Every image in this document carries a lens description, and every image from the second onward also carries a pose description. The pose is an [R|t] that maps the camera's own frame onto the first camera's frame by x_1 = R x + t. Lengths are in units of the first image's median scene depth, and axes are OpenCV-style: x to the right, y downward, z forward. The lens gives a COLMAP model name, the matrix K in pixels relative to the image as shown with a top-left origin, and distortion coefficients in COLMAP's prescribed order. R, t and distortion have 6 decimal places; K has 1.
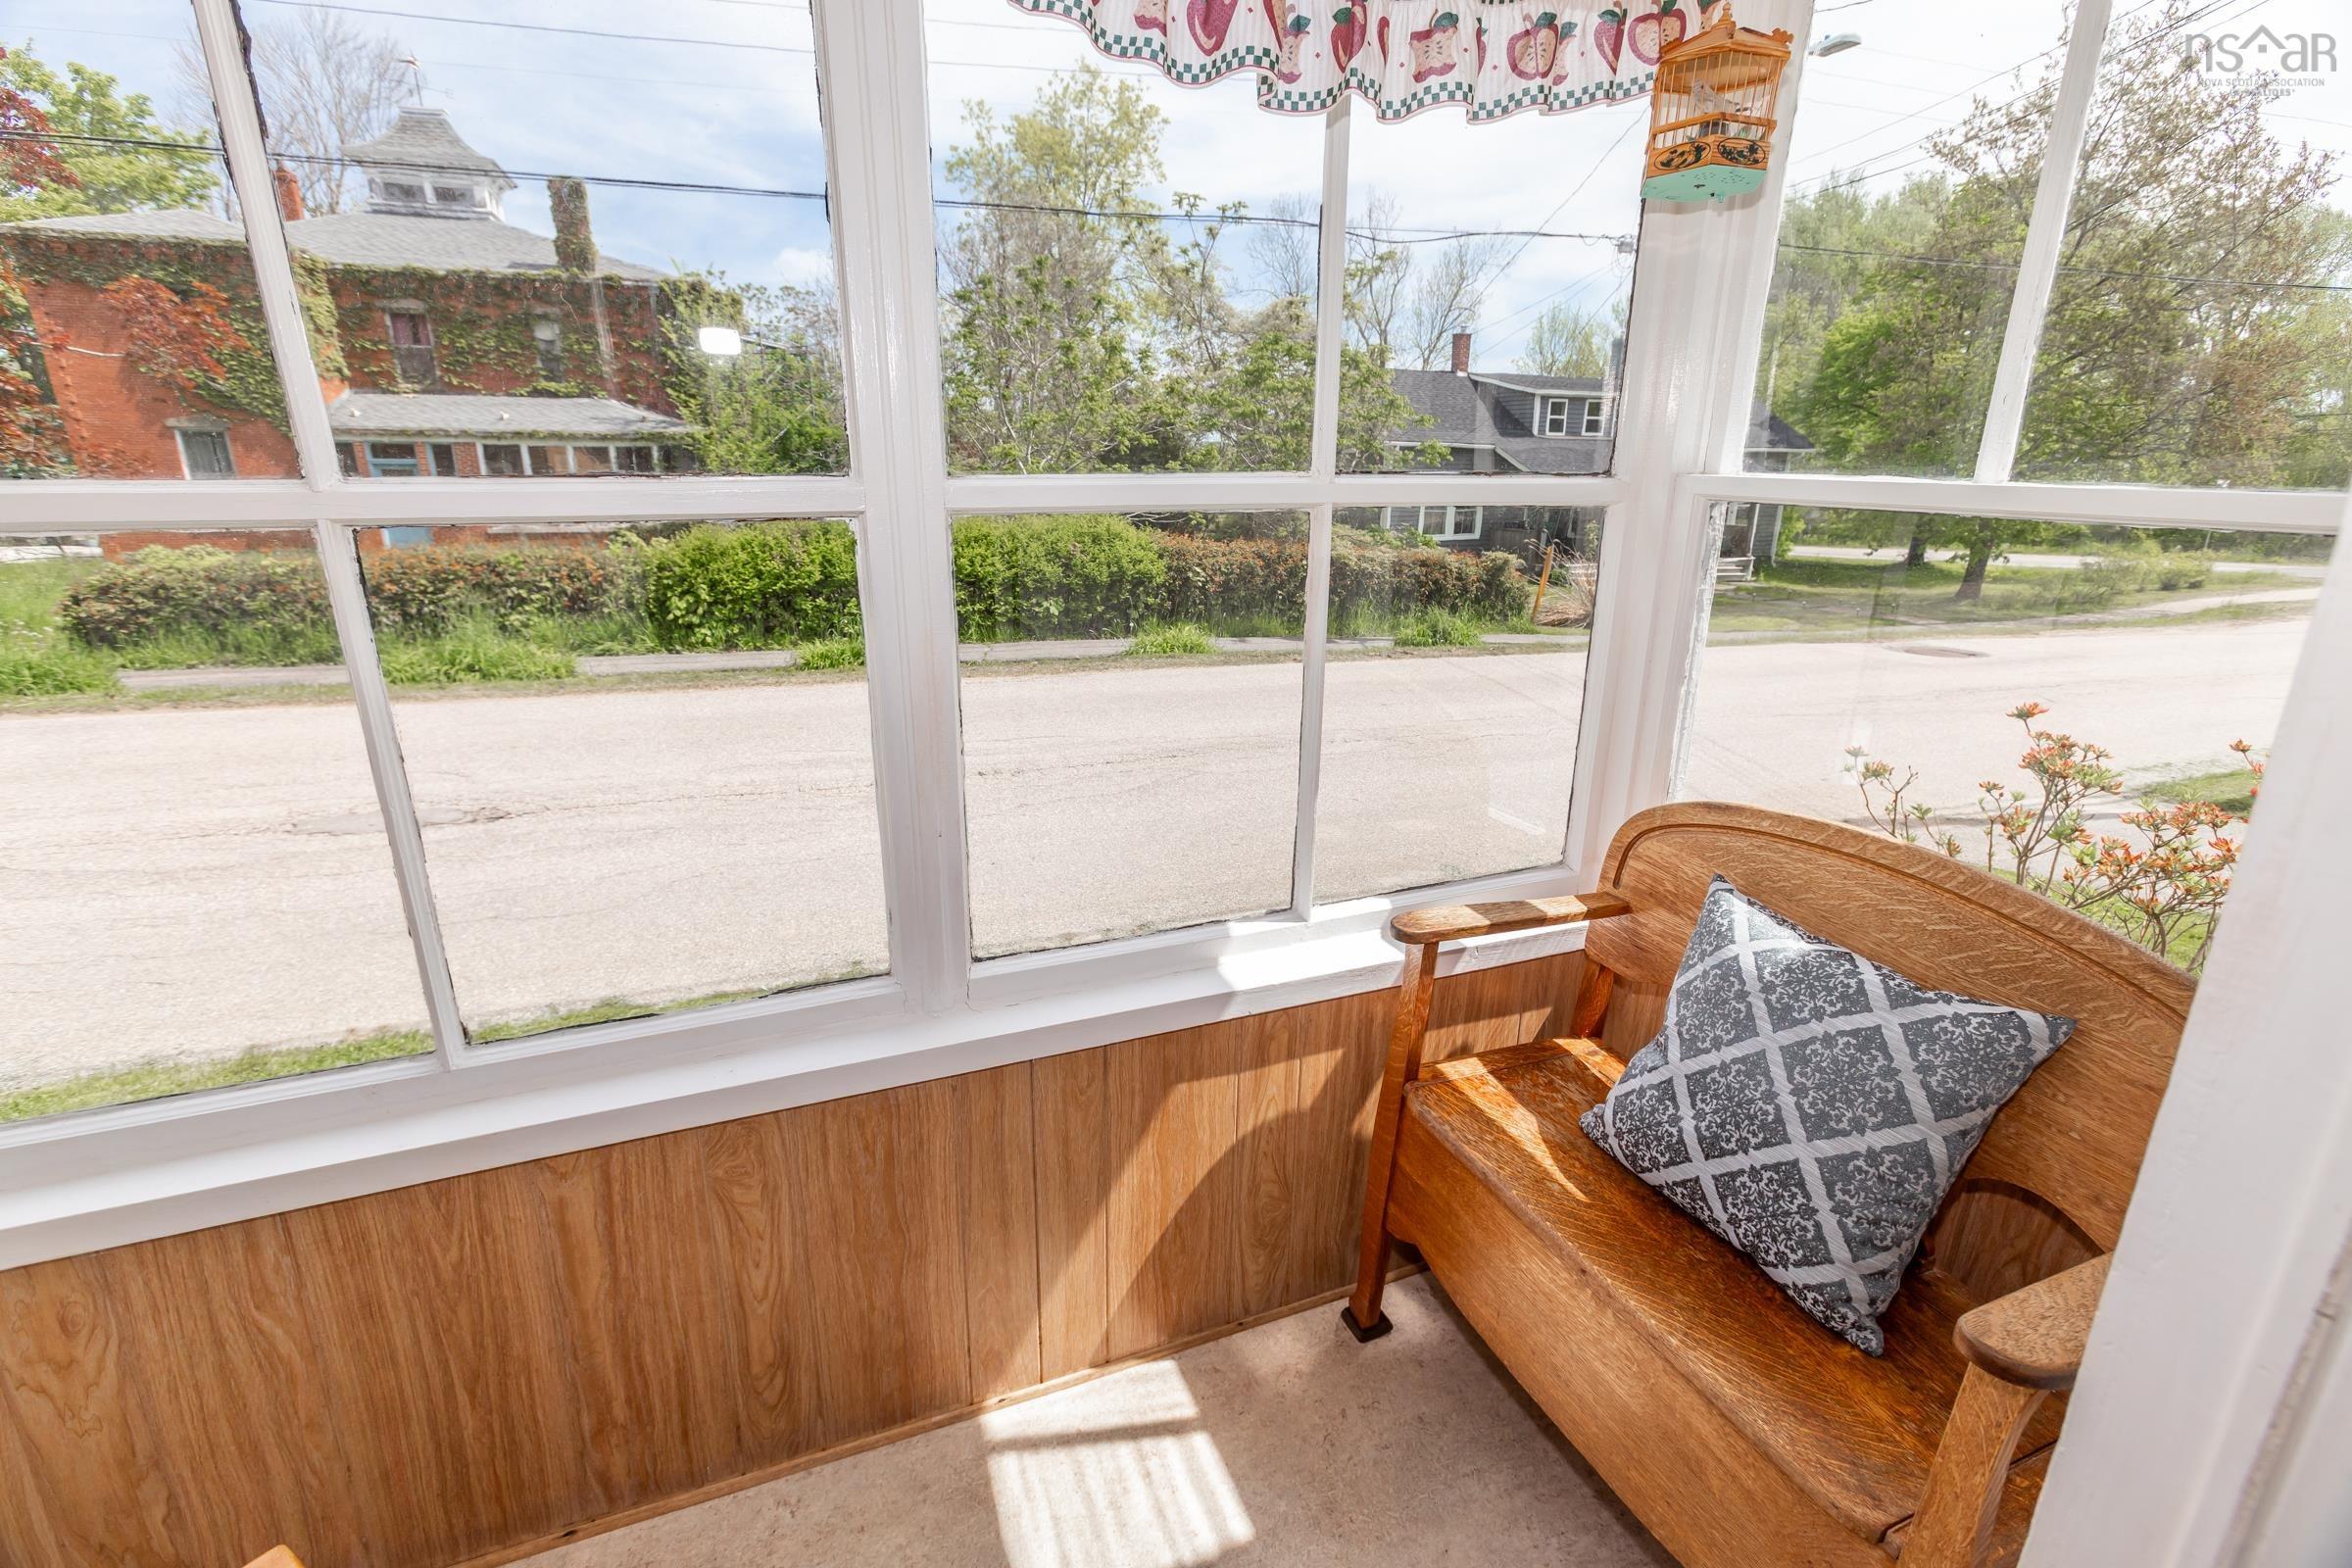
lens RADIAL K [[1037.7, 0, 1163.4], [0, 1037.7, 784.1], [0, 0, 1]] dist [-0.026522, 0.013869]
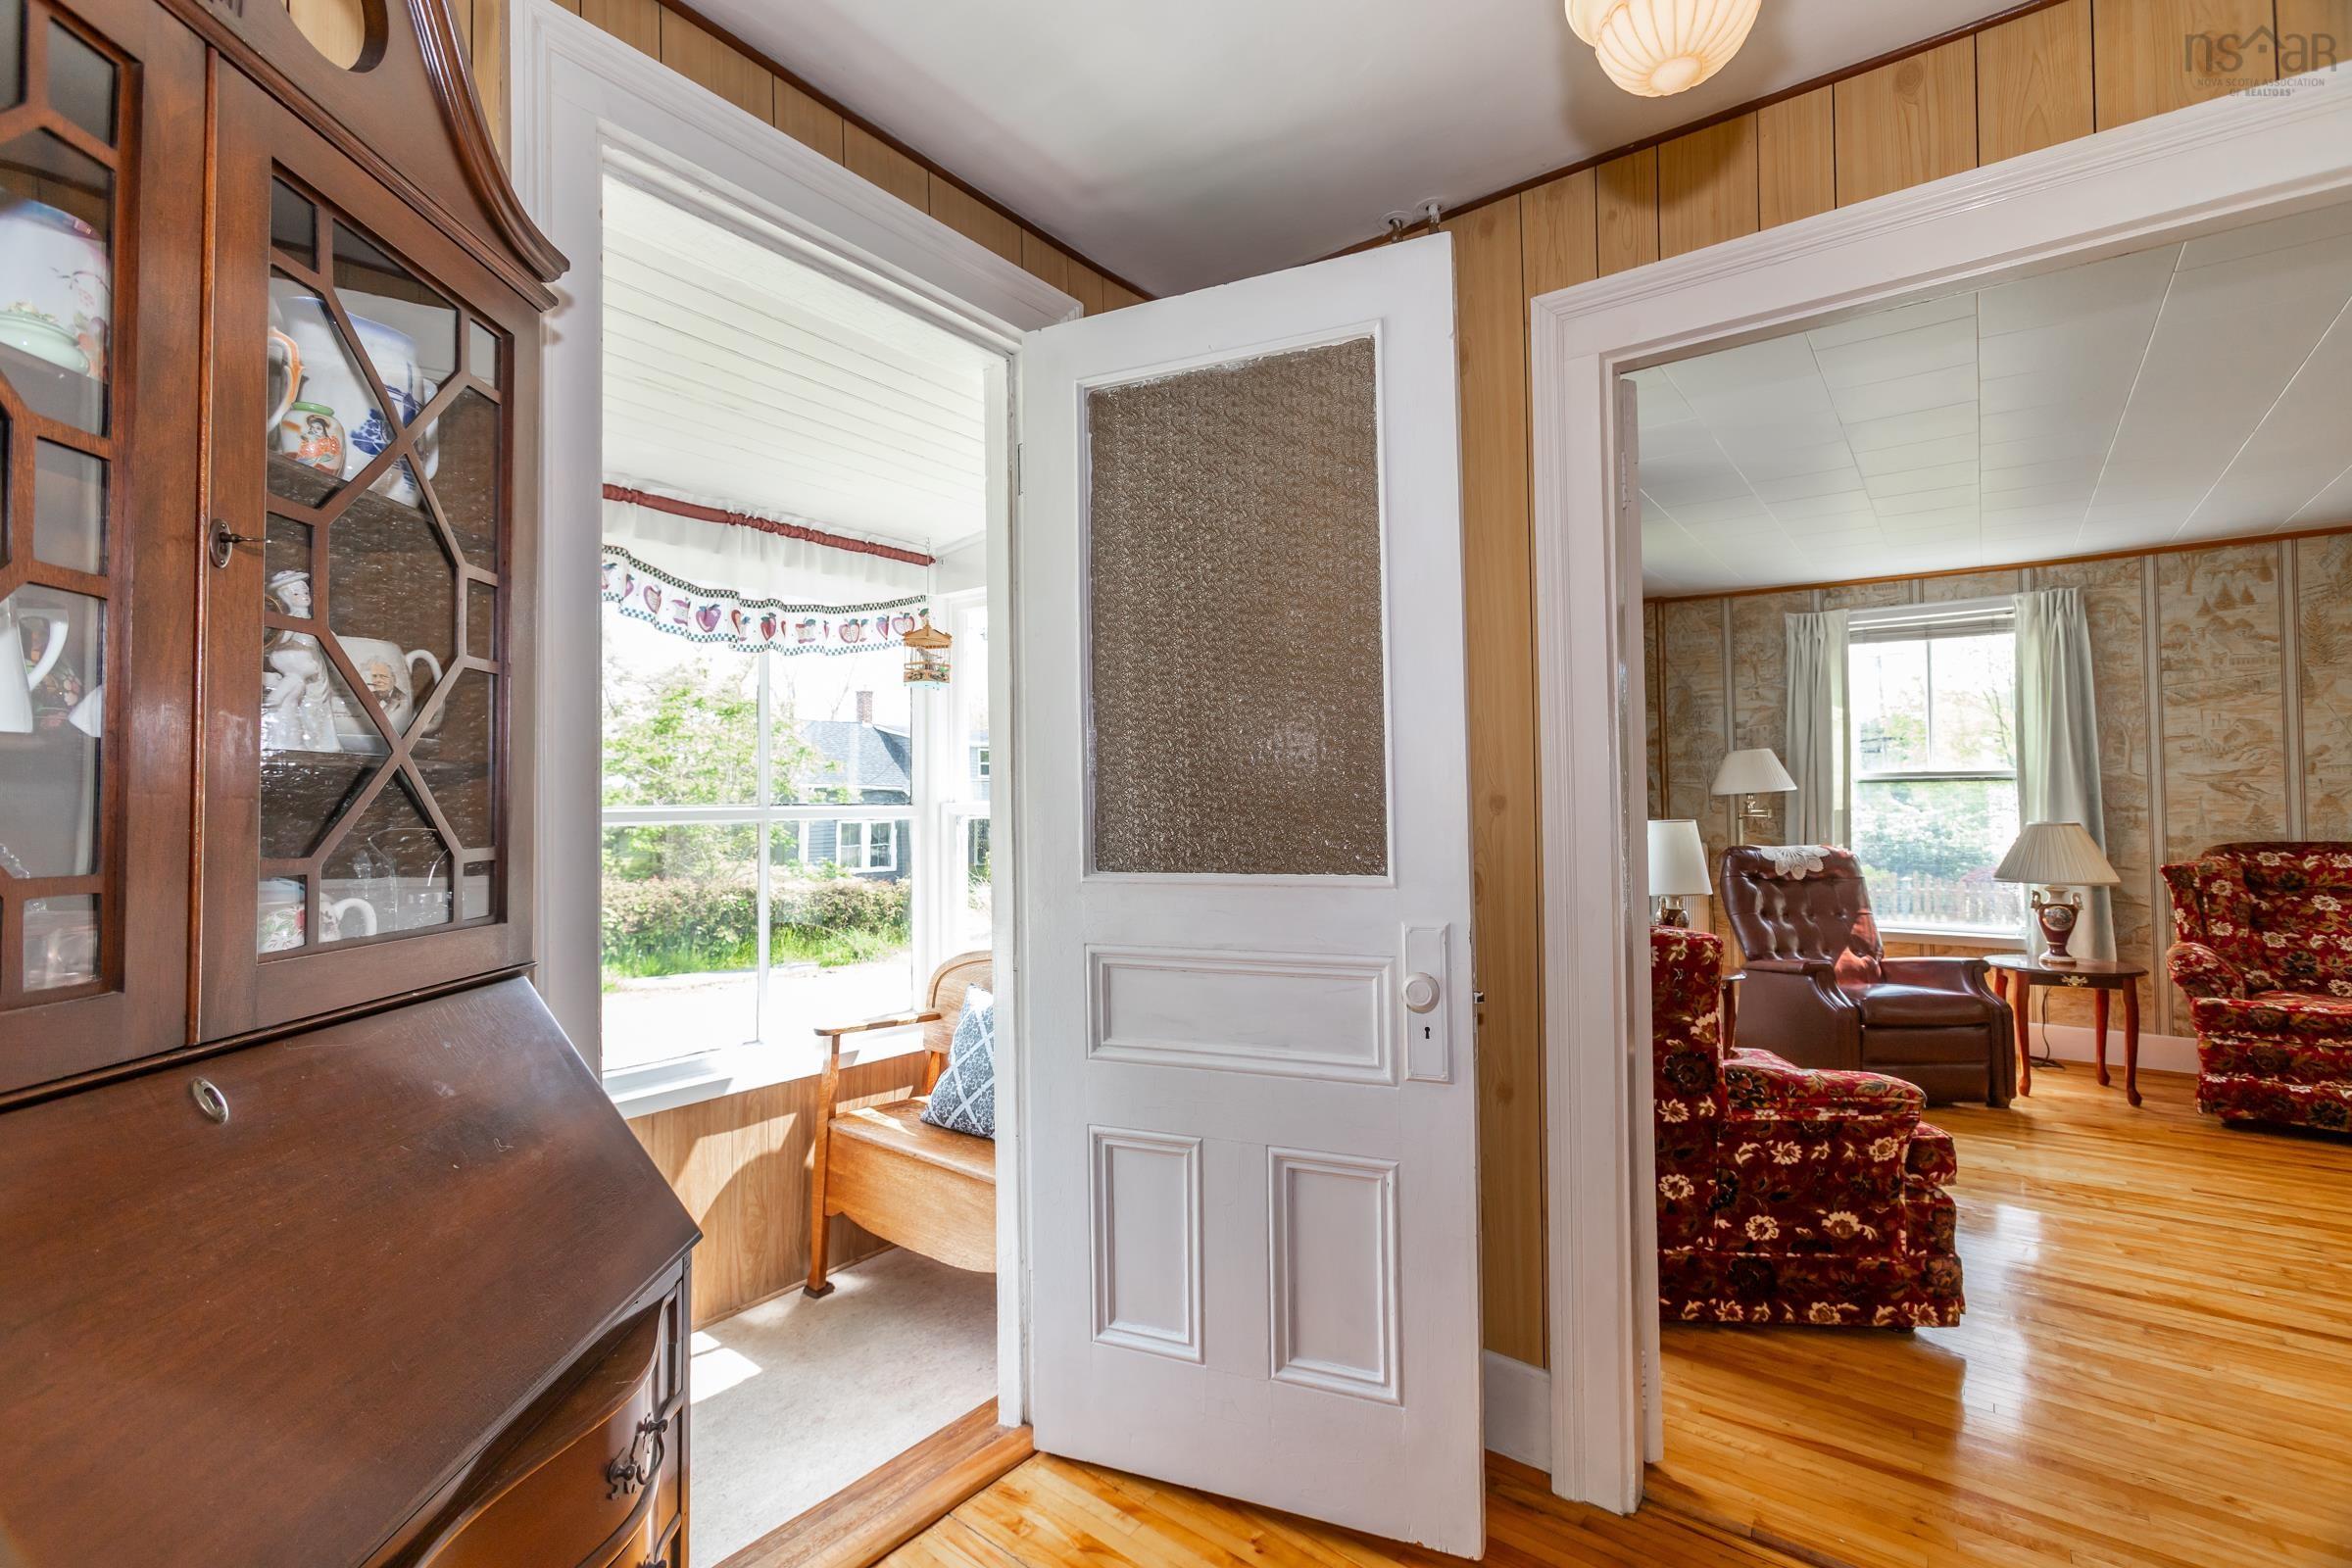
lens RADIAL K [[1037.7, 0, 1163.4], [0, 1037.7, 784.1], [0, 0, 1]] dist [-0.026522, 0.013869]
pose [[0.857954, 0.001069, 0.513726, -0.228773], [0.160605, 0.949316, -0.270195, 0.356842], [-0.487977, 0.314322, 0.814297, -1.114873]]
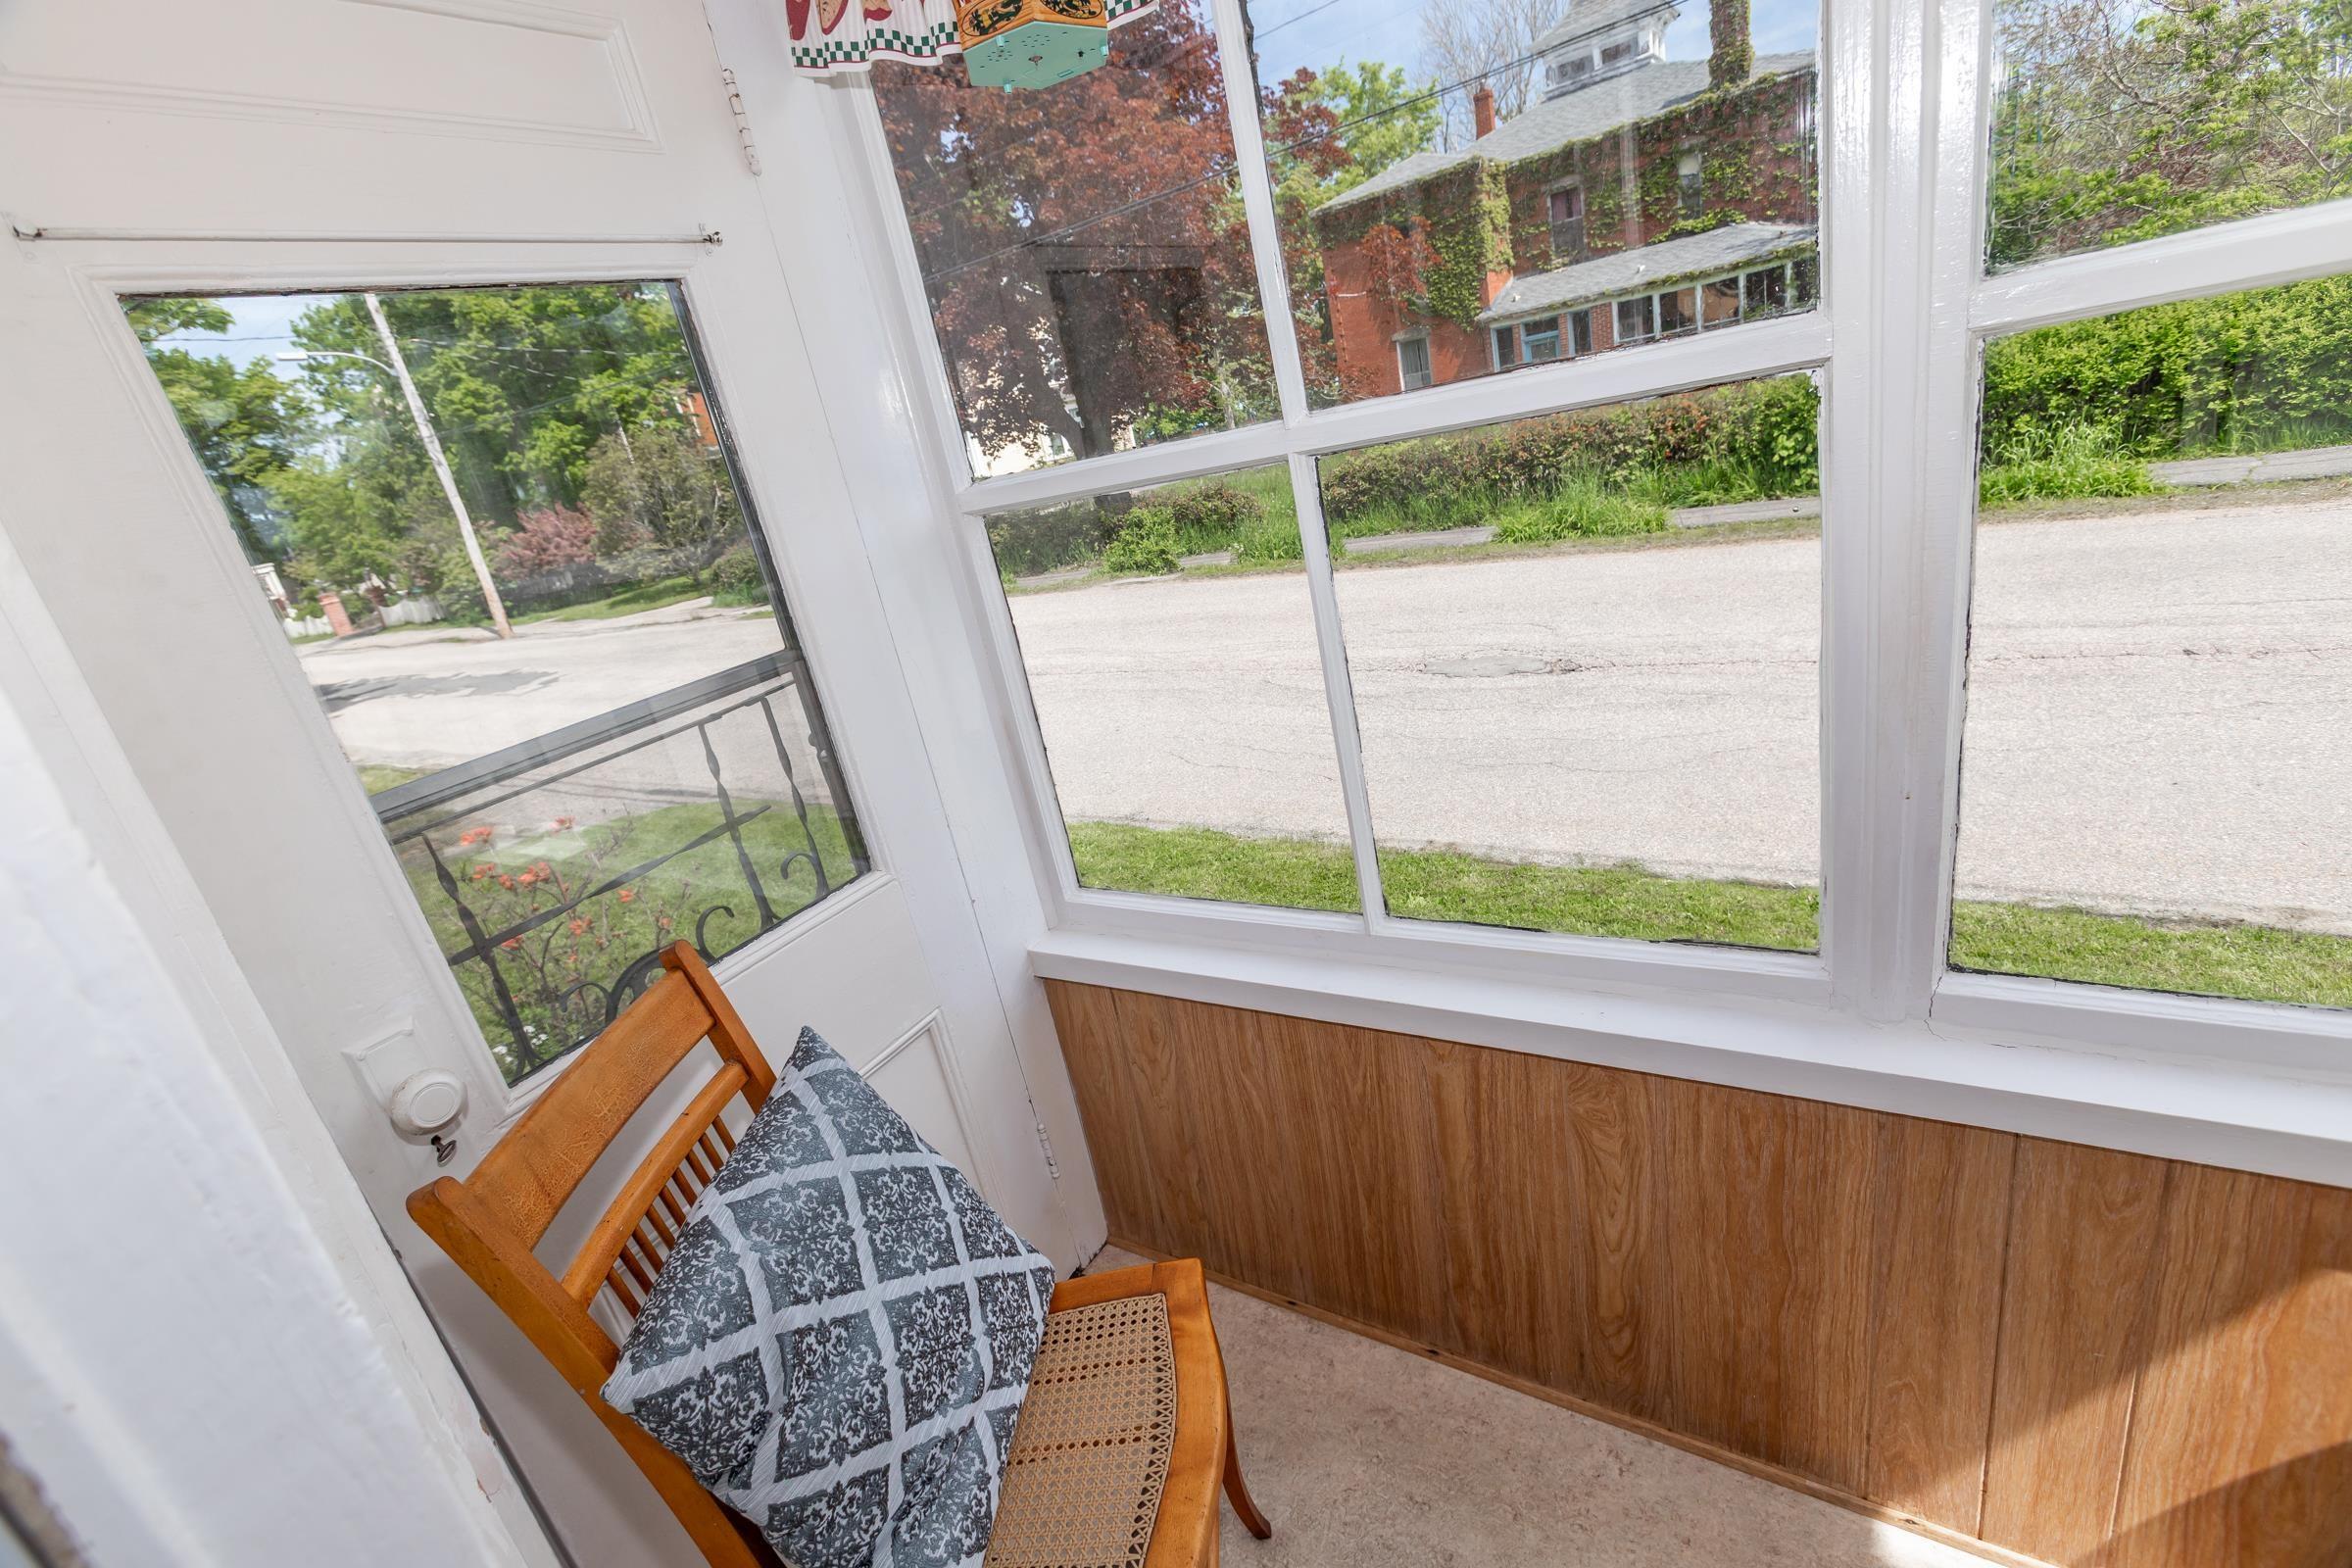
lens RADIAL K [[1037.7, 0, 1163.4], [0, 1037.7, 784.1], [0, 0, 1]] dist [-0.026522, 0.013869]
pose [[0.564998, 0.152768, -0.810826, 0.072237], [-0.035061, 0.986267, 0.161392, -0.055302], [0.824347, -0.062758, 0.562595, 0.157124]]
